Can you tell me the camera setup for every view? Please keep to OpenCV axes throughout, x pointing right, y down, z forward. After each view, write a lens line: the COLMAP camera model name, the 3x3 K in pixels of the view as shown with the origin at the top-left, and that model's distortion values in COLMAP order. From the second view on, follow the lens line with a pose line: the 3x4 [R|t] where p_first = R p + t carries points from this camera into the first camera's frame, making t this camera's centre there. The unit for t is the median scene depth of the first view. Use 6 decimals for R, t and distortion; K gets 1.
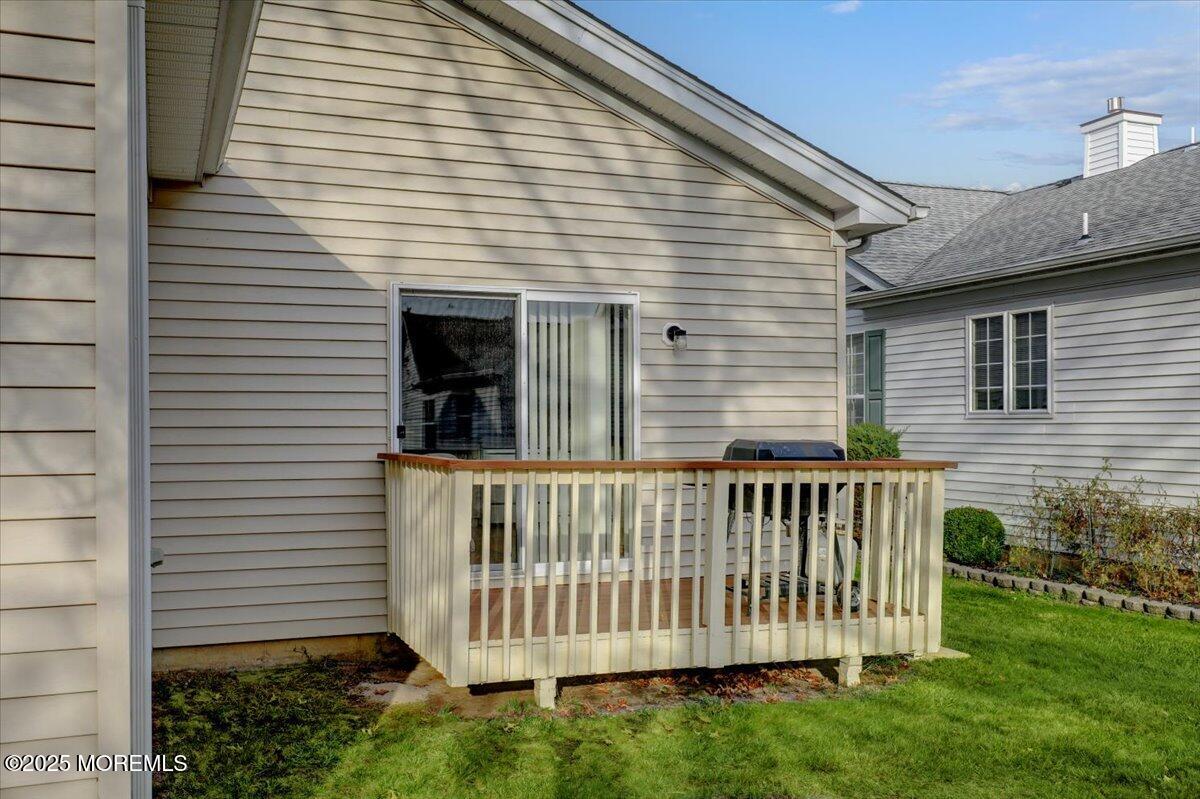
lens RADIAL K [[1100.7, 0, 600.0], [0, 1100.7, 399.5], [0, 0, 1]] dist [0.012870, 0.003405]
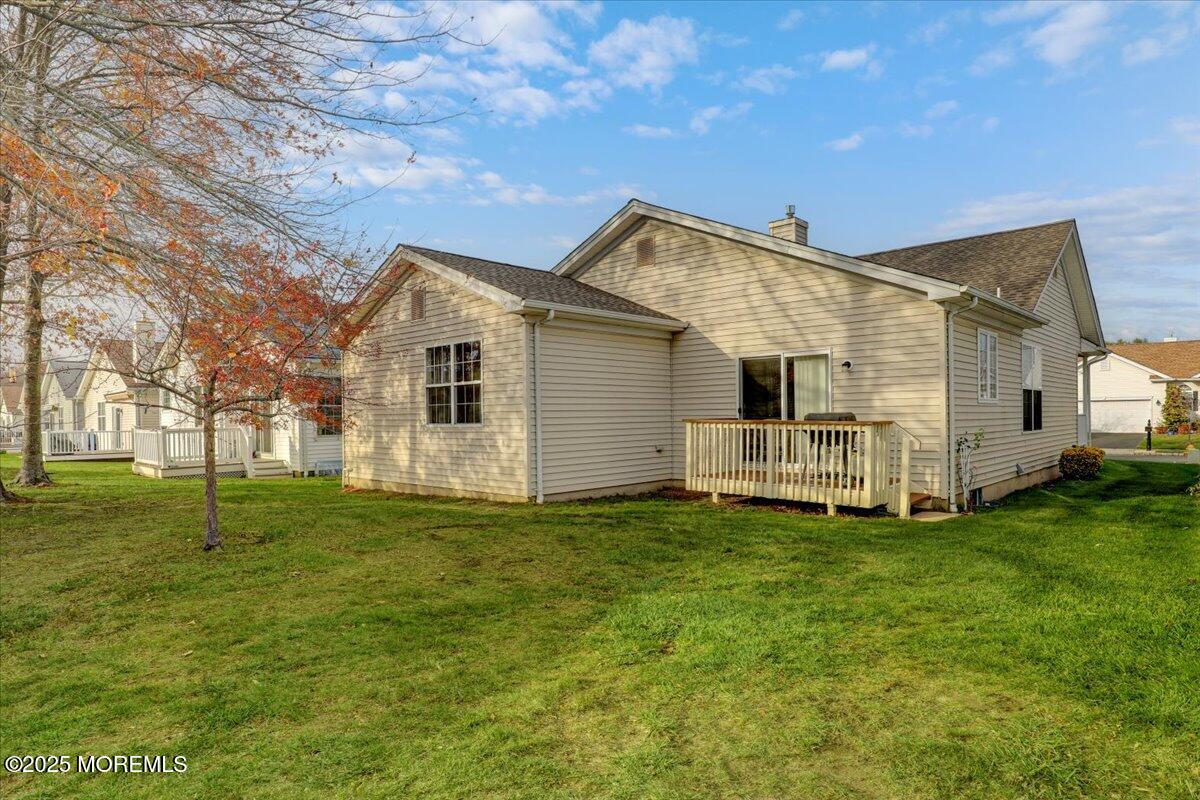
lens RADIAL K [[689.6, 0, 599.3], [0, 689.6, 425.1], [0, 0, 1]] dist [0.000523, -0.000231]
pose [[0.425385, 0.007156, -0.904984, 1.161358], [0.026219, 0.999452, 0.020227, 0.021166], [0.904633, -0.032332, 0.424964, -0.044787]]
